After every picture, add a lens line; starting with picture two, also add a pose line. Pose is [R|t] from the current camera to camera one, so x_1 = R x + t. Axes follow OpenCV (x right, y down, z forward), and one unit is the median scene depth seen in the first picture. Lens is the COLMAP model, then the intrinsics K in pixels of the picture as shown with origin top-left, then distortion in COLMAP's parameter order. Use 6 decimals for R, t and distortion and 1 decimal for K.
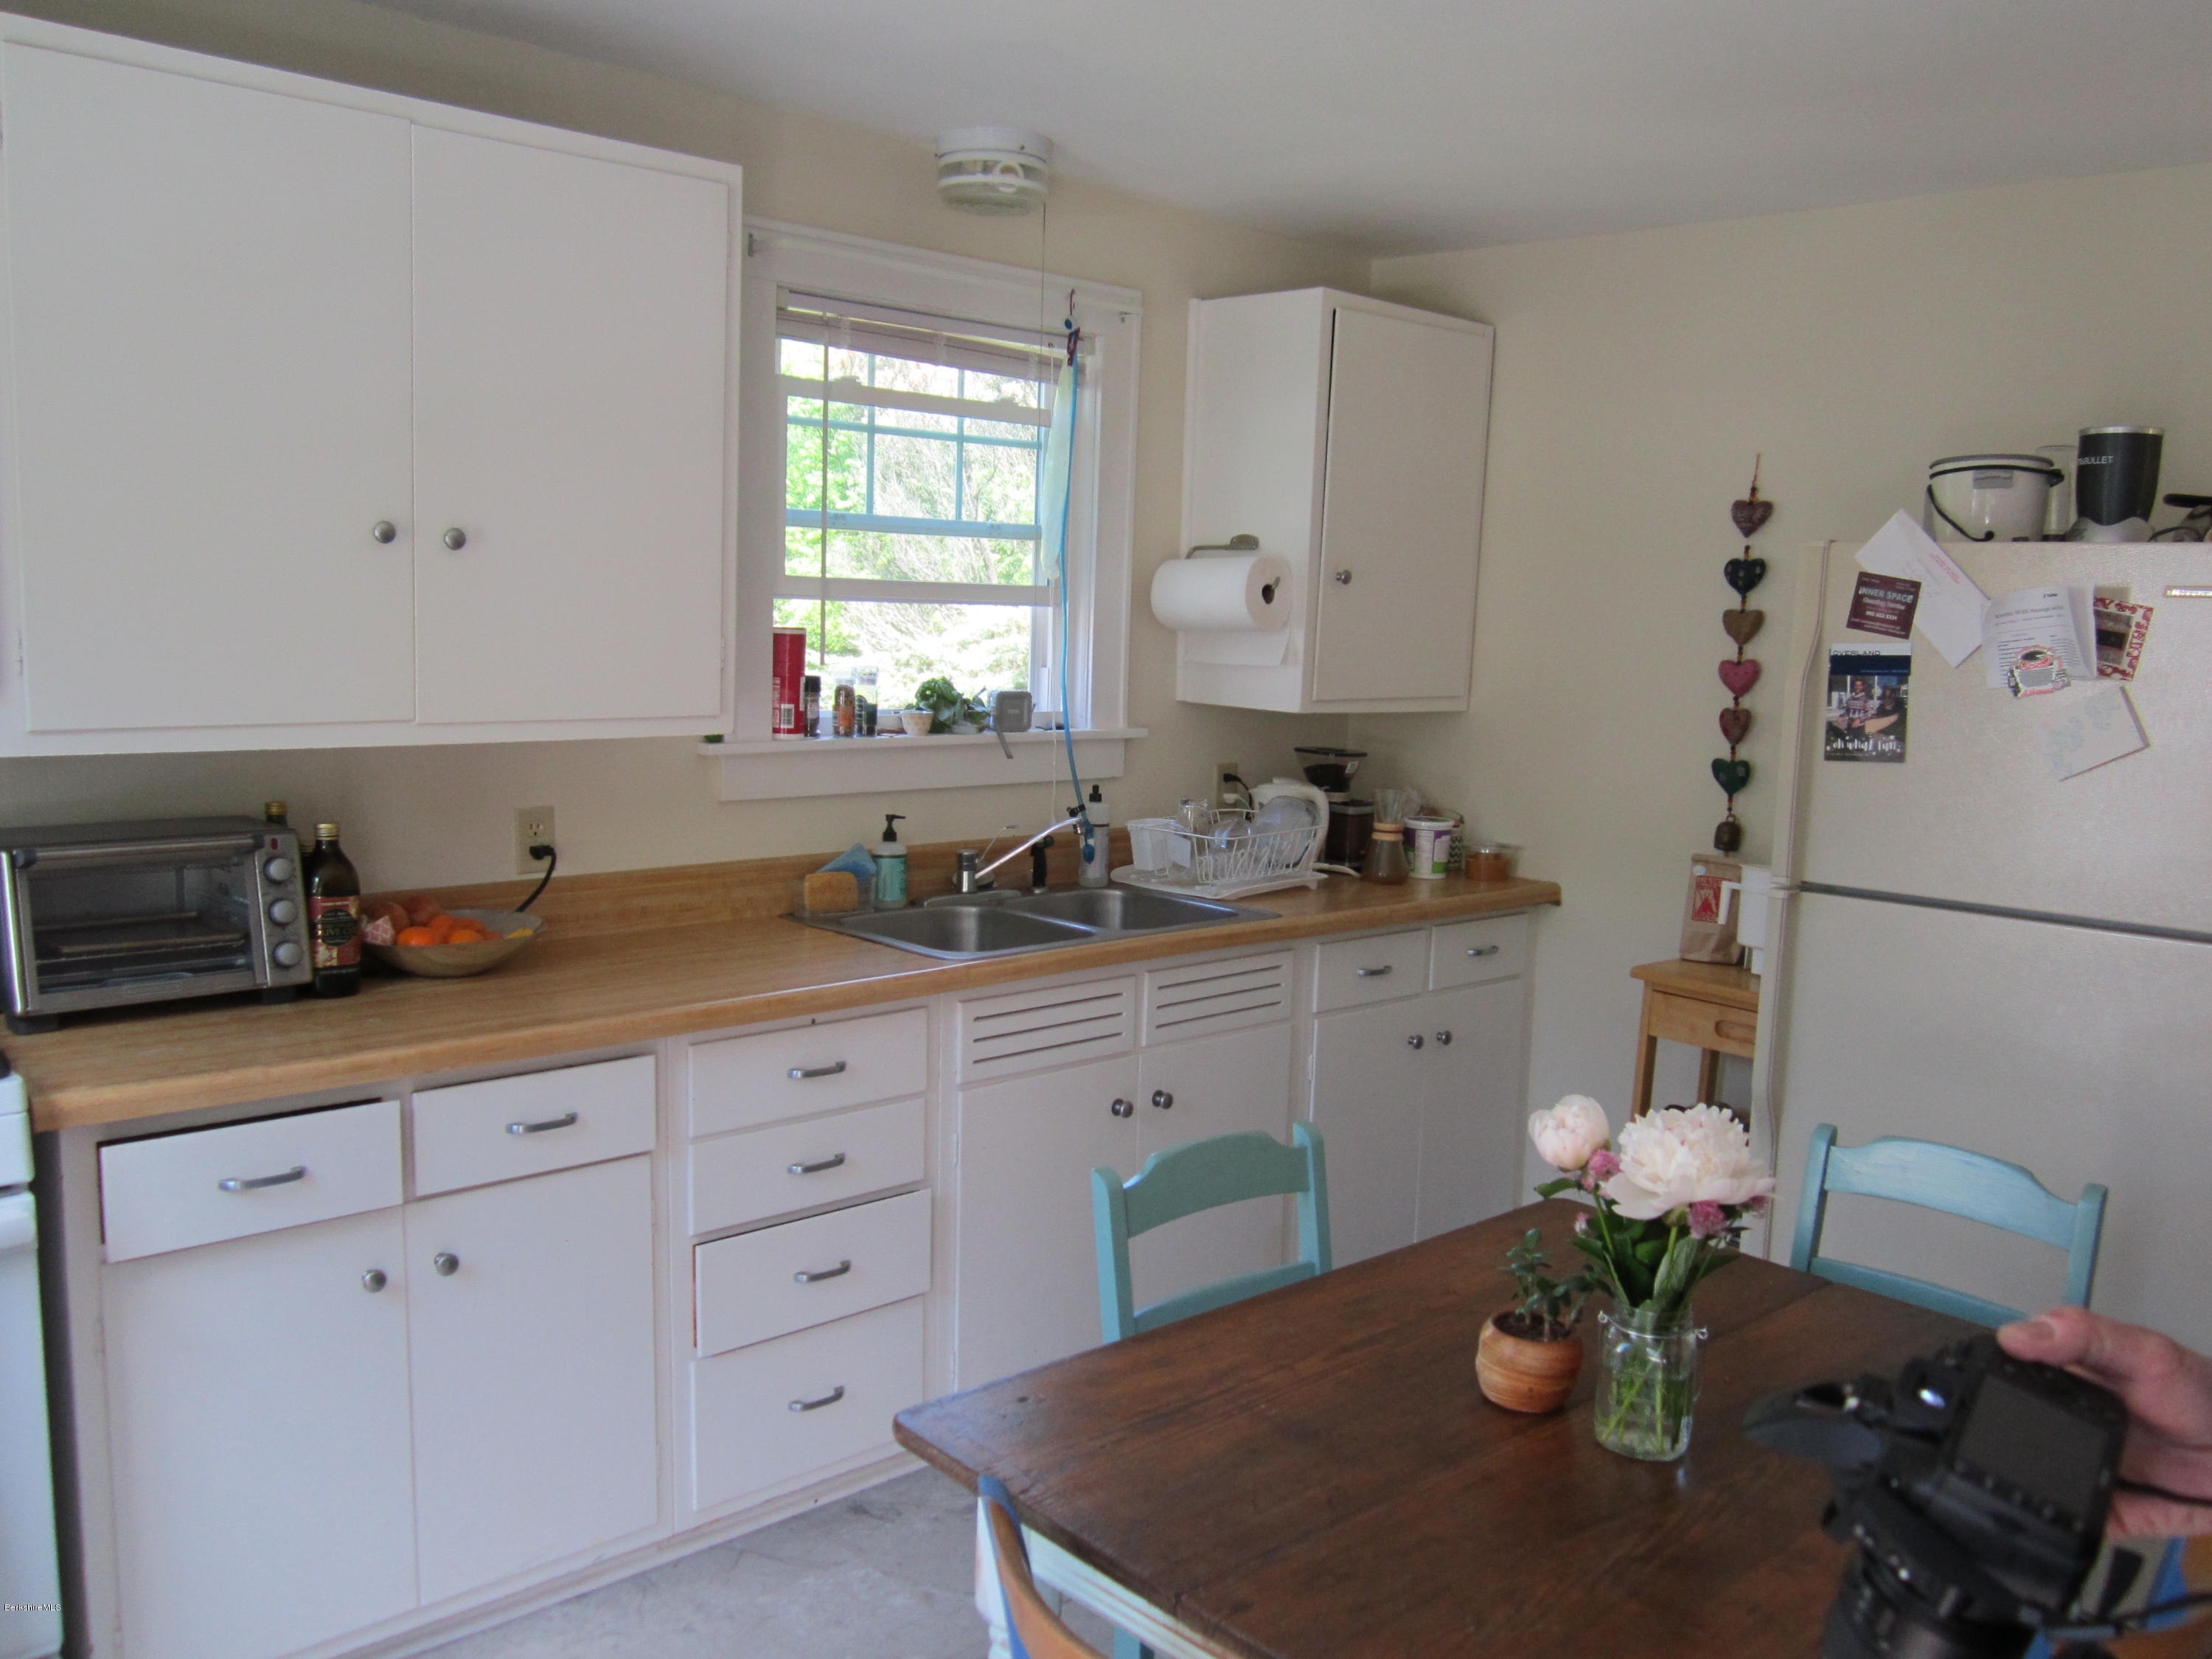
lens RADIAL K [[1847.0, 0, 1105.3], [0, 1847.0, 832.8], [0, 0, 1]] dist [-0.053115, 0.016870]
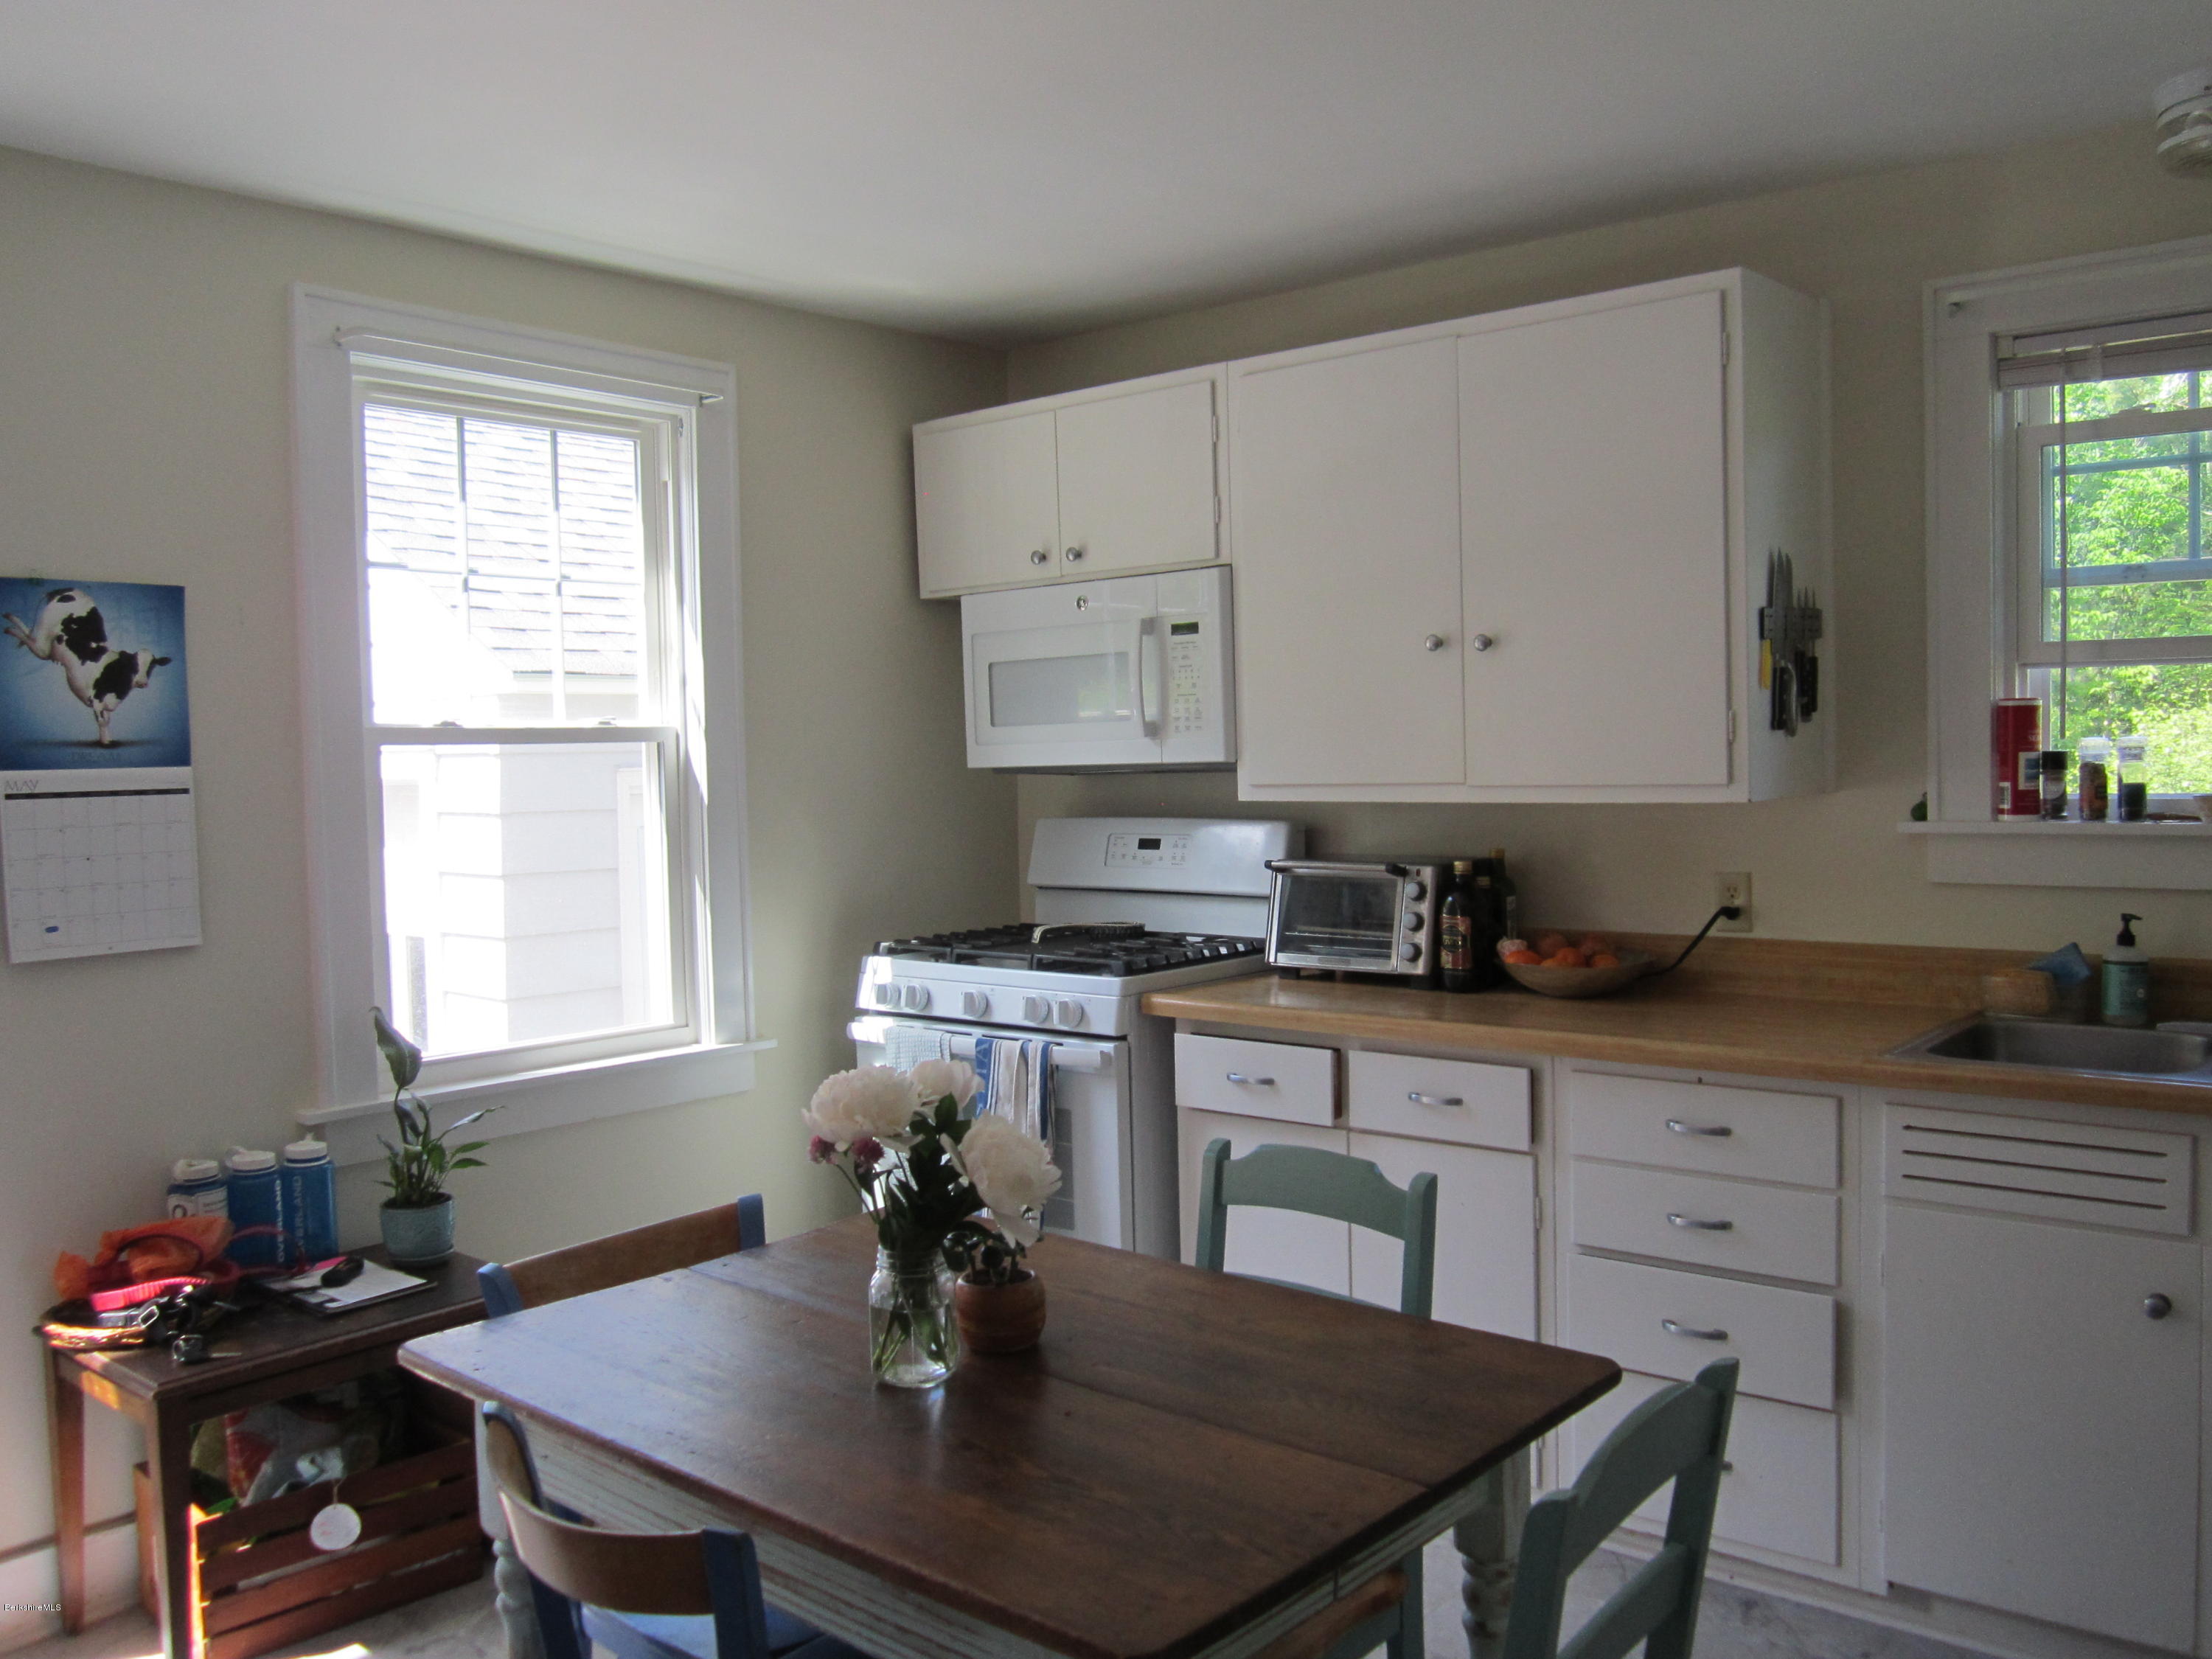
lens RADIAL K [[1847.0, 0, 1105.5], [0, 1847.0, 829.9], [0, 0, 1]] dist [-0.053115, 0.016870]
pose [[0.101102, 0.014421, -0.994772, 0.689848], [-0.094993, 0.995466, 0.004777, -0.007903], [0.990331, 0.094013, 0.102014, 0.469206]]
